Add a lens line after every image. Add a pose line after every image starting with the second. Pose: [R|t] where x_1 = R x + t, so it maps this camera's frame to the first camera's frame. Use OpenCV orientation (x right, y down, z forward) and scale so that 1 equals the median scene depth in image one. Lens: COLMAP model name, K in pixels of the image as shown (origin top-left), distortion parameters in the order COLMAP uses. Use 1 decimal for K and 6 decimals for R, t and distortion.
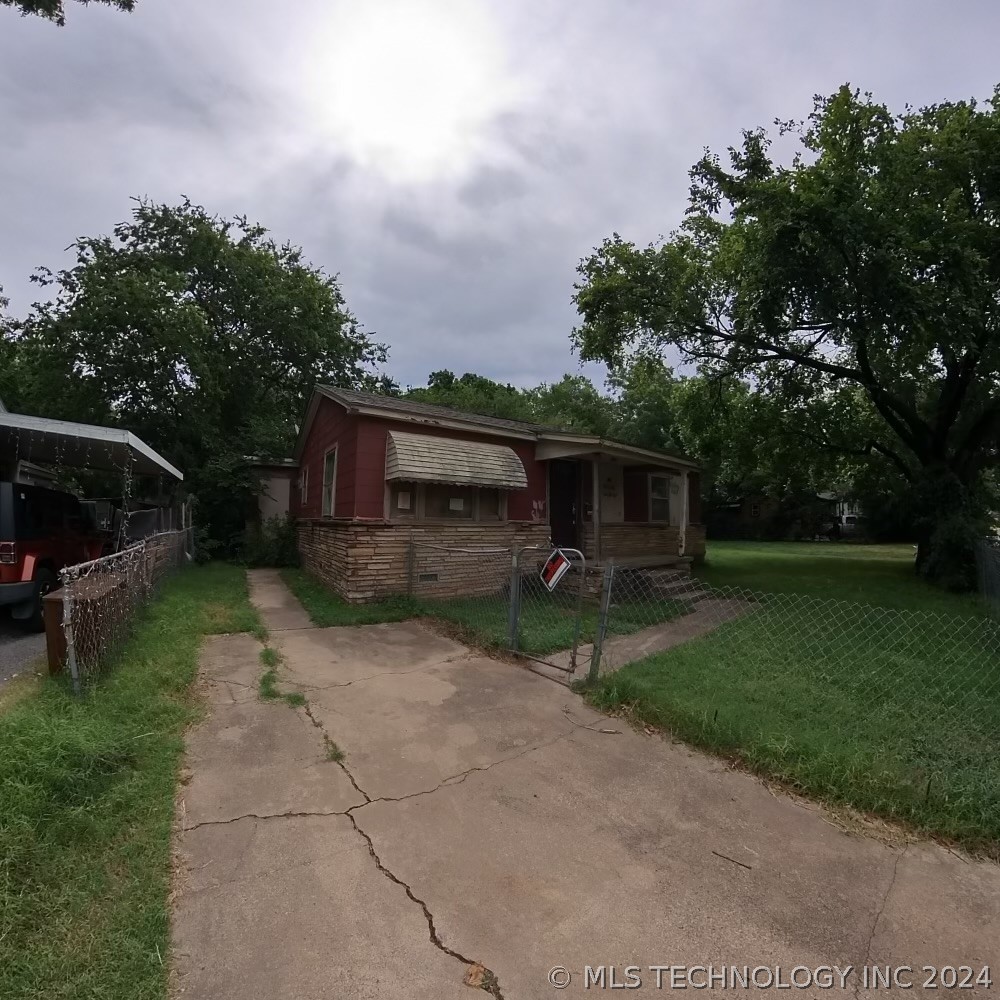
lens RADIAL K [[378.8, 0, 502.9], [0, 378.8, 492.5], [0, 0, 1]] dist [-0.167639, 0.024552]
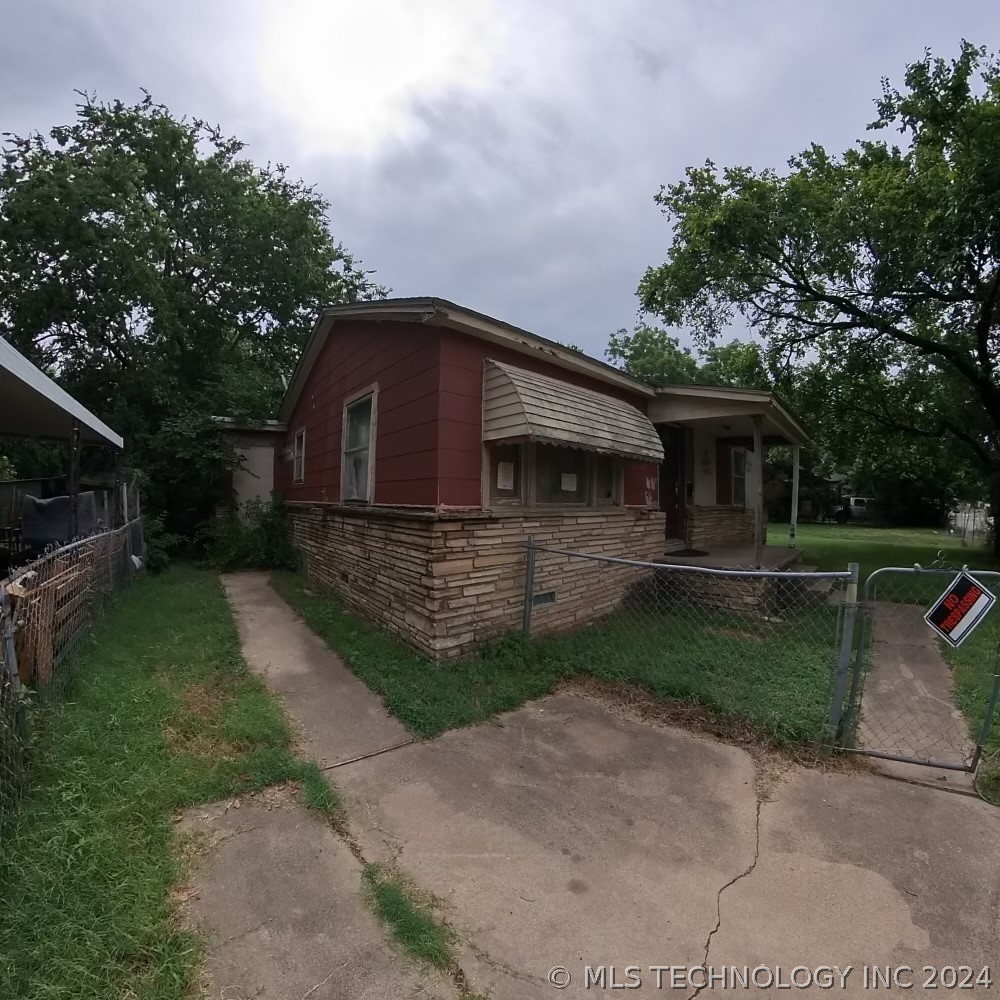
lens RADIAL K [[378.8, 0, 502.9], [0, 378.8, 492.5], [0, 0, 1]] dist [-0.167639, 0.024552]
pose [[0.996073, 0.002787, 0.088487, -0.292285], [-0.008246, 0.998080, 0.061388, 0.009186], [-0.088146, -0.061877, 0.994184, 0.347873]]
